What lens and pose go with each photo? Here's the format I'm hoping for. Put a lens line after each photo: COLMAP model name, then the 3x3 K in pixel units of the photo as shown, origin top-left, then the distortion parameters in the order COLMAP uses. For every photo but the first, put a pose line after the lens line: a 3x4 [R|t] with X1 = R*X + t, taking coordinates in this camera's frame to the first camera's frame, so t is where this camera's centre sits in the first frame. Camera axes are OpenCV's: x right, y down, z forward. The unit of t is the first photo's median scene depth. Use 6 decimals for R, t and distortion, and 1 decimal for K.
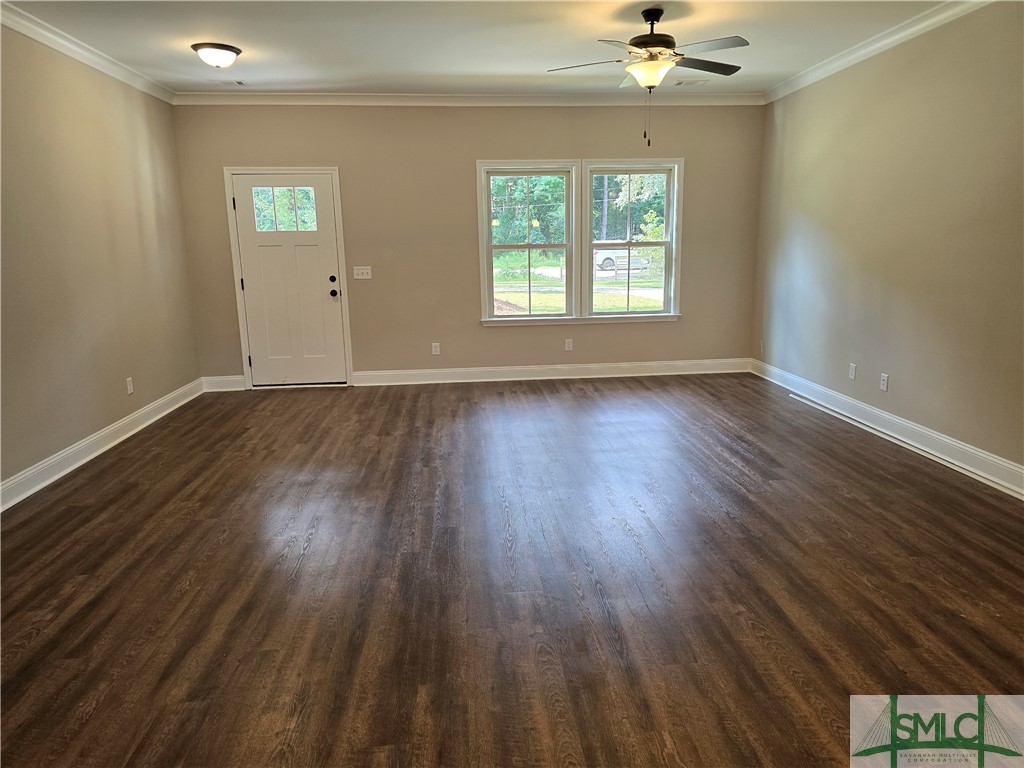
lens RADIAL K [[692.0, 0, 516.2], [0, 692.0, 378.8], [0, 0, 1]] dist [0.060222, -0.053457]
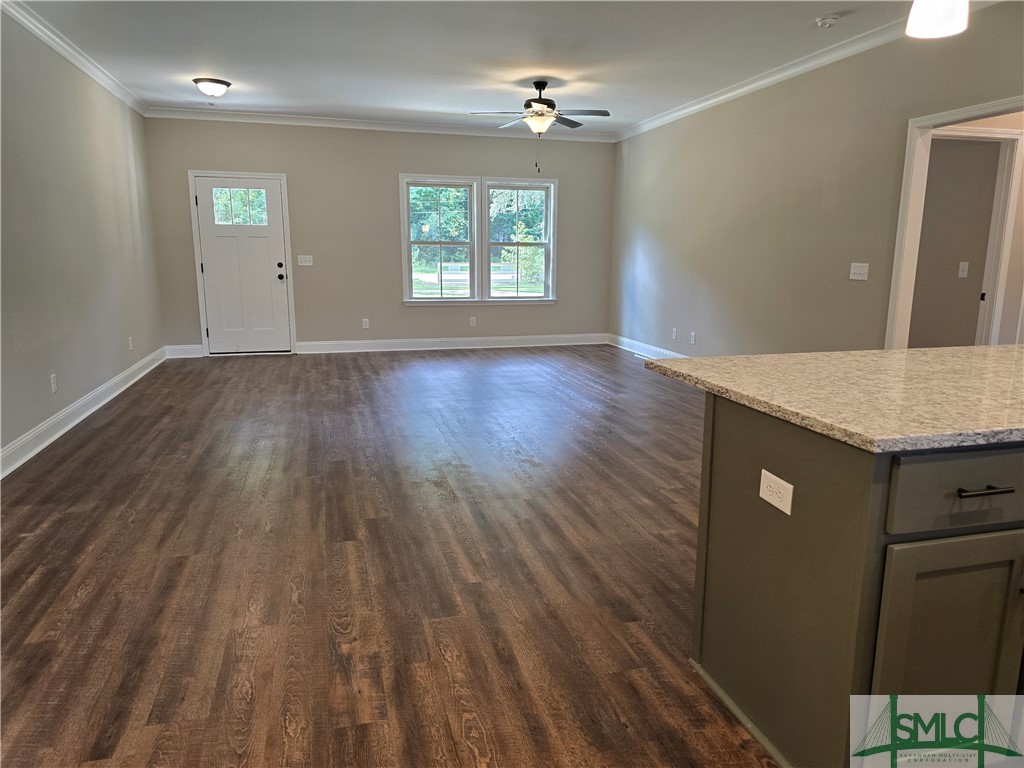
lens RADIAL K [[692.0, 0, 511.0], [0, 692.0, 384.9], [0, 0, 1]] dist [0.060222, -0.053457]
pose [[0.983660, -0.010916, 0.179704, -0.090059], [0.011824, 0.999922, -0.003978, 0.078479], [-0.179647, 0.006038, 0.983713, -0.284580]]
